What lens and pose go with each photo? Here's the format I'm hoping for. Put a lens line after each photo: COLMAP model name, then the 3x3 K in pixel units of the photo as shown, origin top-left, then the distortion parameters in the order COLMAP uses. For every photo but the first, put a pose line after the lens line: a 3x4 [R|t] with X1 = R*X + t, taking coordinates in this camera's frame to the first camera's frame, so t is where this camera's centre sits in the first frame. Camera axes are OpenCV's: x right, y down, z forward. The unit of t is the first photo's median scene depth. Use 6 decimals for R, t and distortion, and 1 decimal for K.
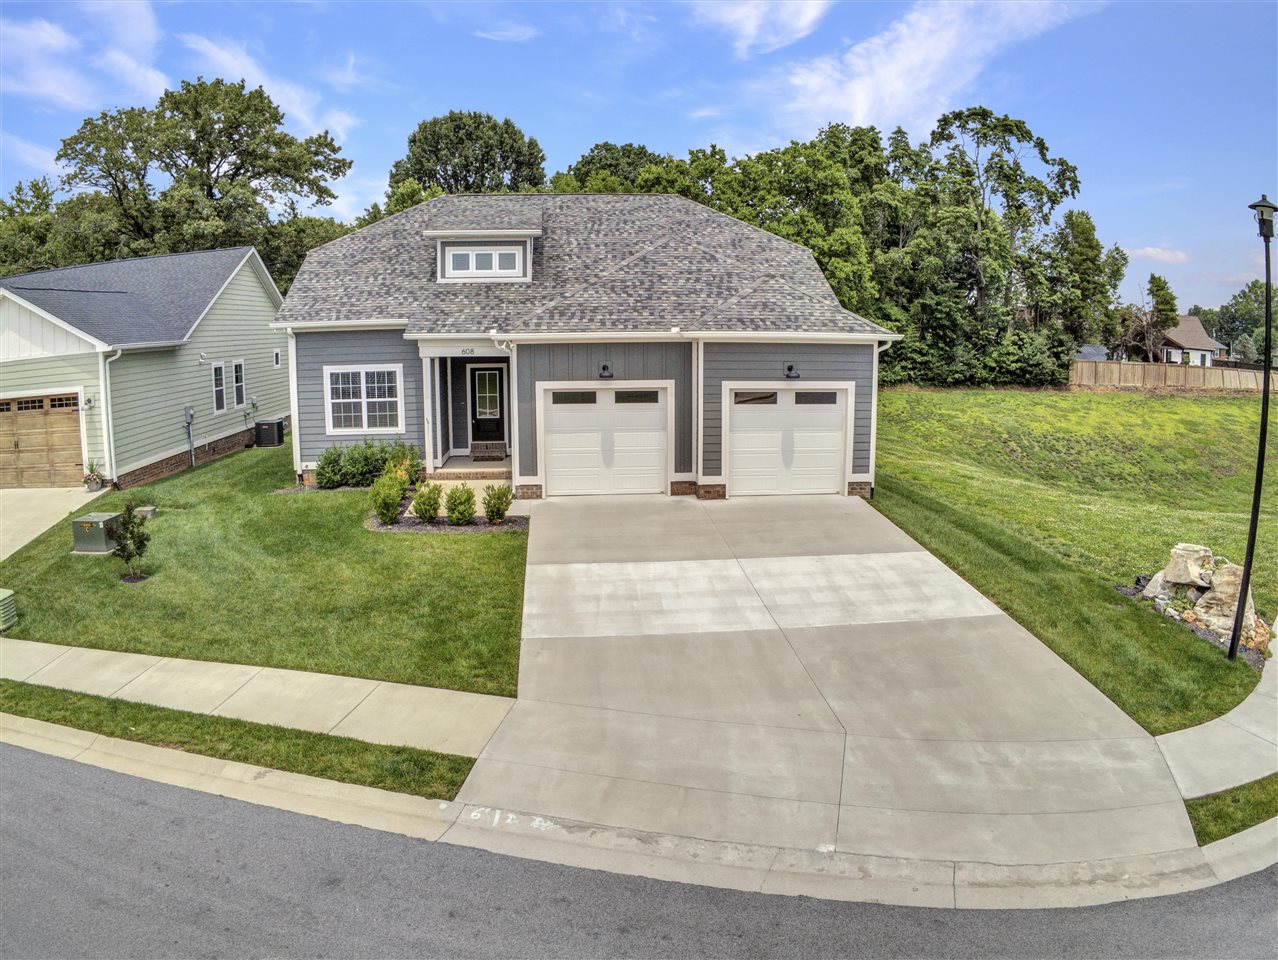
lens RADIAL K [[870.8, 0, 639.0], [0, 870.8, 480.0], [0, 0, 1]] dist [-0.260784, 0.042344]
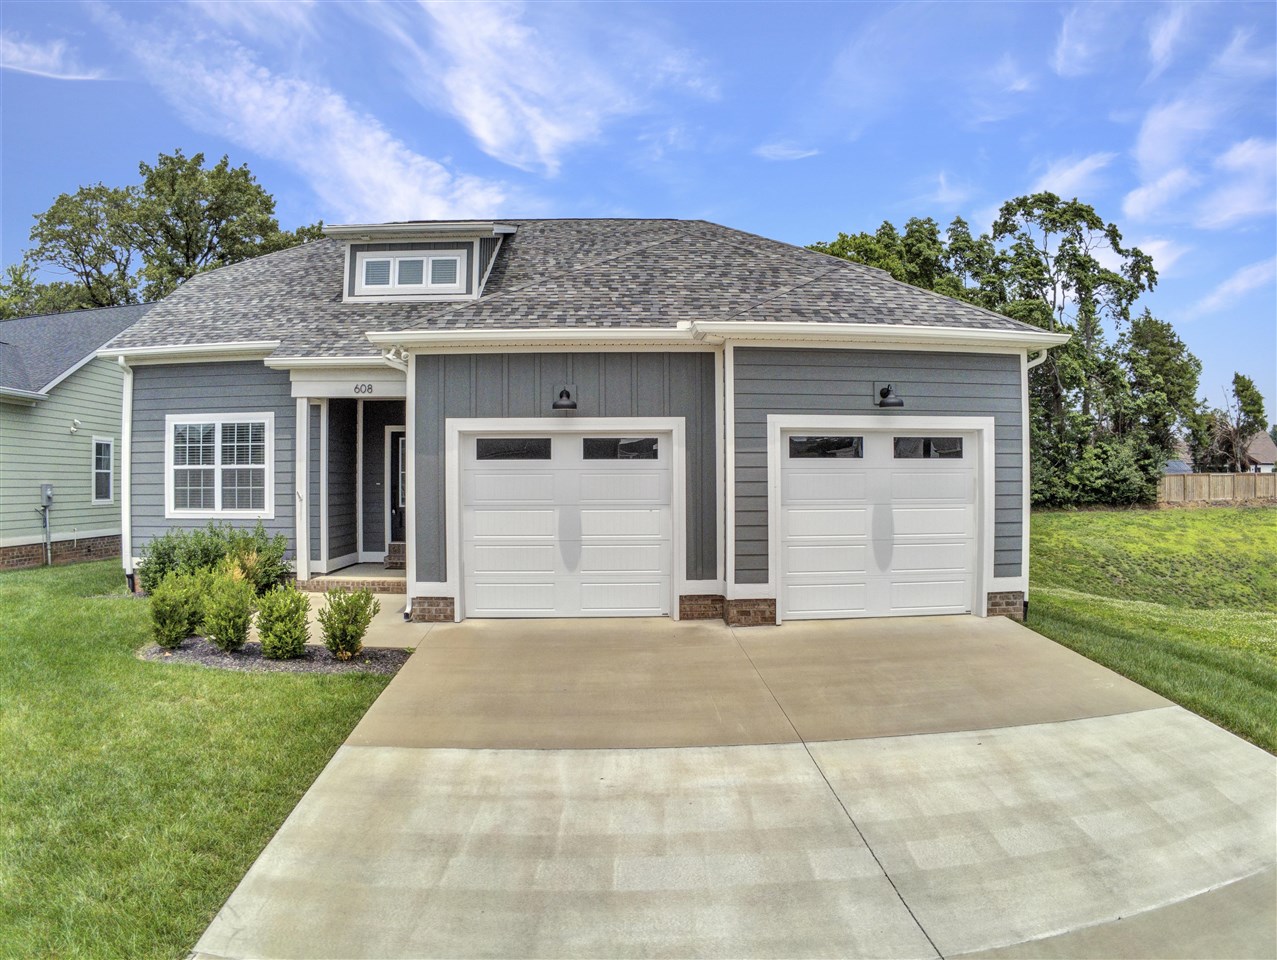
lens RADIAL K [[870.1, 0, 638.5], [0, 870.1, 480.0], [0, 0, 1]] dist [-0.260784, 0.042344]
pose [[0.998730, -0.001491, -0.050350, 0.033913], [-0.007270, 0.984828, -0.173380, 0.022630], [0.049845, 0.173526, 0.983567, 0.377164]]
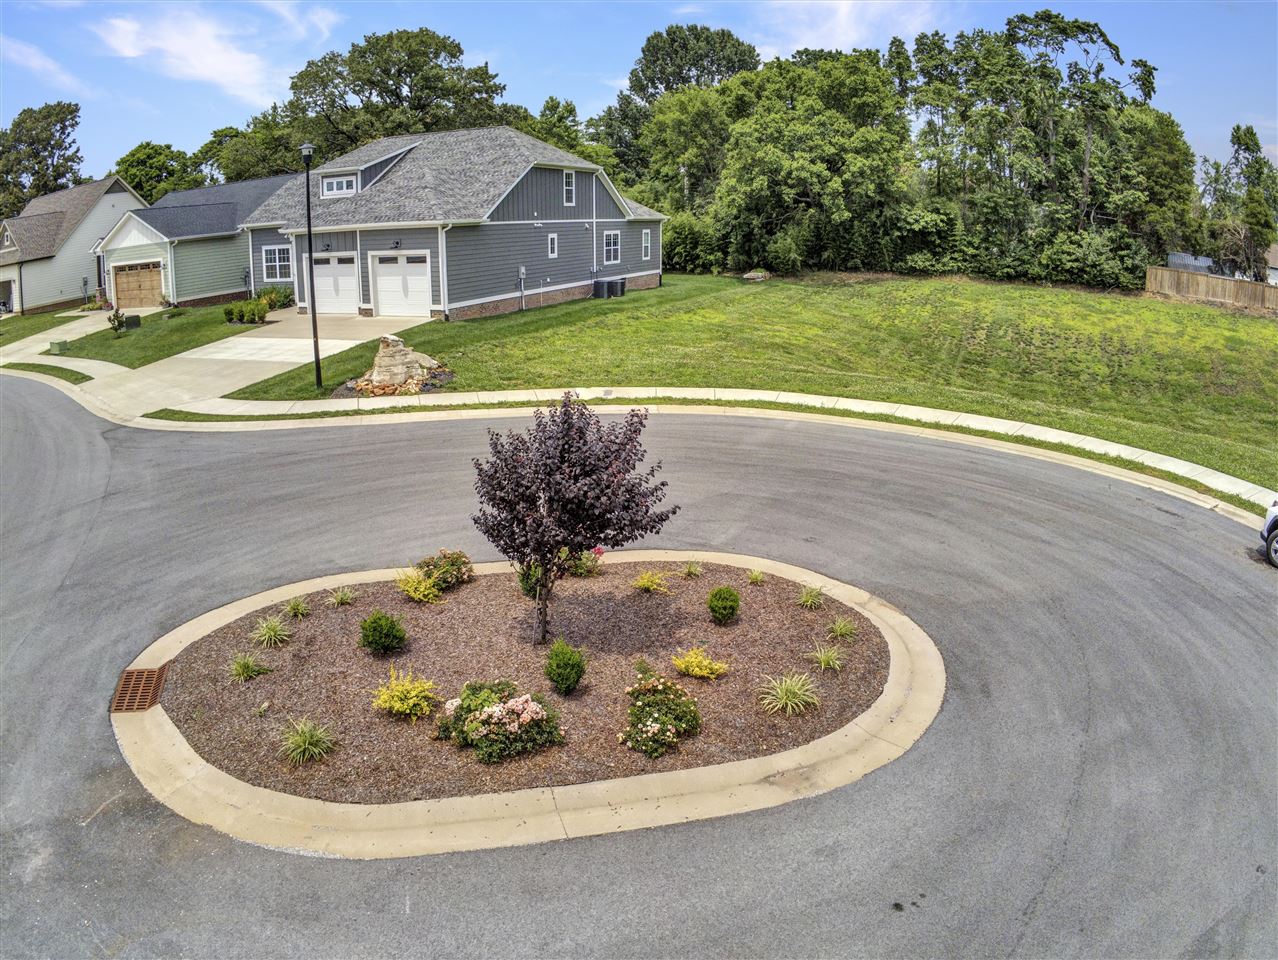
lens RADIAL K [[870.8, 0, 639.0], [0, 870.8, 480.0], [0, 0, 1]] dist [-0.260784, 0.042344]
pose [[0.883651, 0.140409, -0.446595, 1.213396], [-0.082011, 0.985639, 0.147613, 0.045316], [0.460907, -0.093813, 0.882476, -0.262242]]
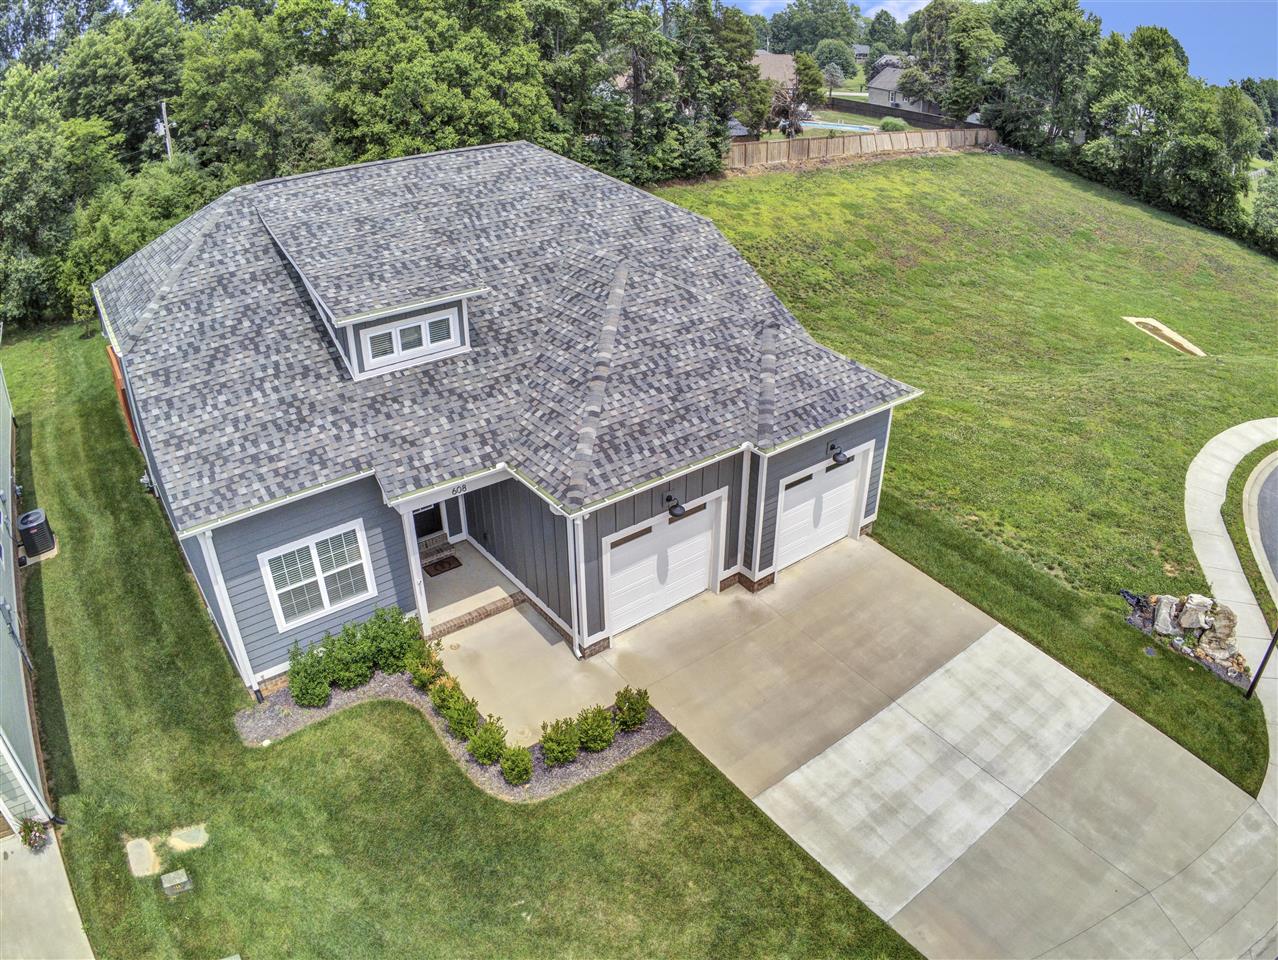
lens RADIAL K [[870.8, 0, 639.0], [0, 870.8, 480.0], [0, 0, 1]] dist [-0.260784, 0.042344]
pose [[0.847492, -0.261359, 0.462006, -0.386669], [0.092692, 0.929876, 0.356004, -0.386488], [-0.522653, -0.258886, 0.812288, 0.279721]]
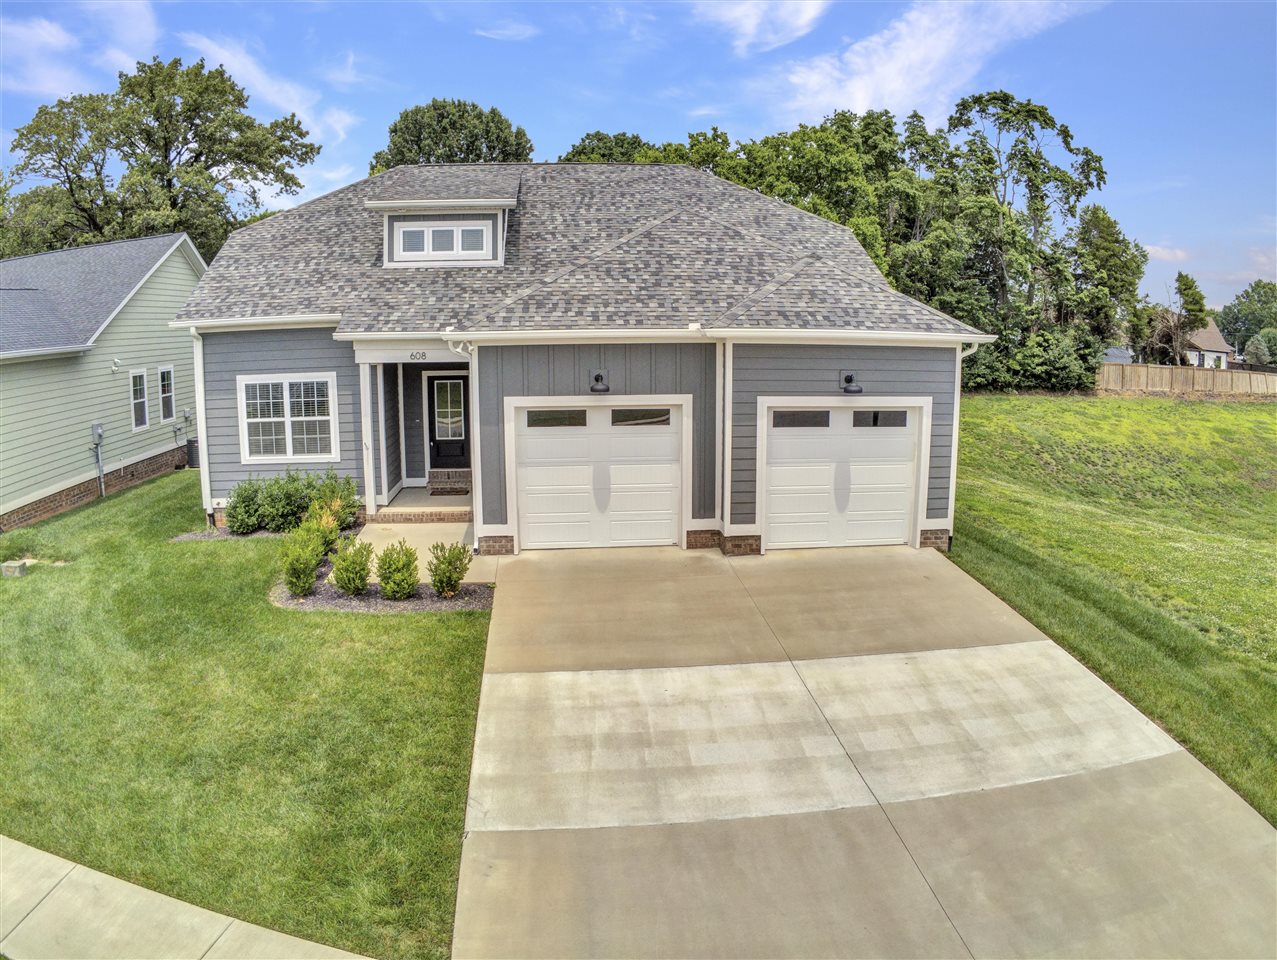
lens RADIAL K [[870.1, 0, 638.5], [0, 870.1, 480.0], [0, 0, 1]] dist [-0.260784, 0.042344]
pose [[0.999958, -0.001244, 0.009036, -0.009943], [0.001250, 0.999999, -0.000689, -0.036238], [-0.009035, 0.000701, 0.999959, 0.226213]]
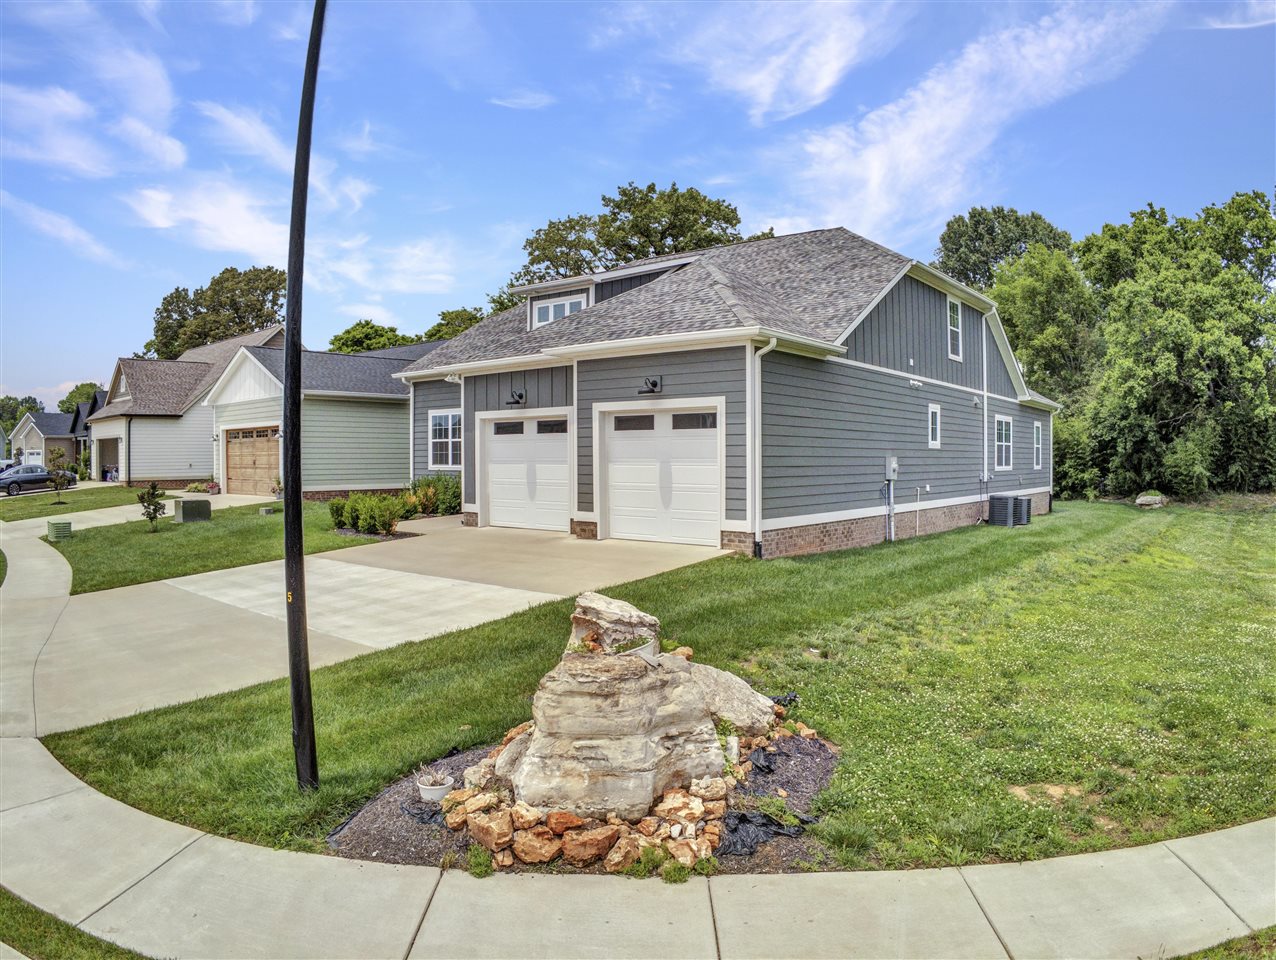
lens RADIAL K [[869.4, 0, 638.0], [0, 869.4, 480.0], [0, 0, 1]] dist [-0.260784, 0.042344]
pose [[0.711565, 0.021417, -0.702294, 0.634761], [-0.123226, 0.987847, -0.094728, 0.034660], [0.691730, 0.153946, 0.705557, 0.356803]]
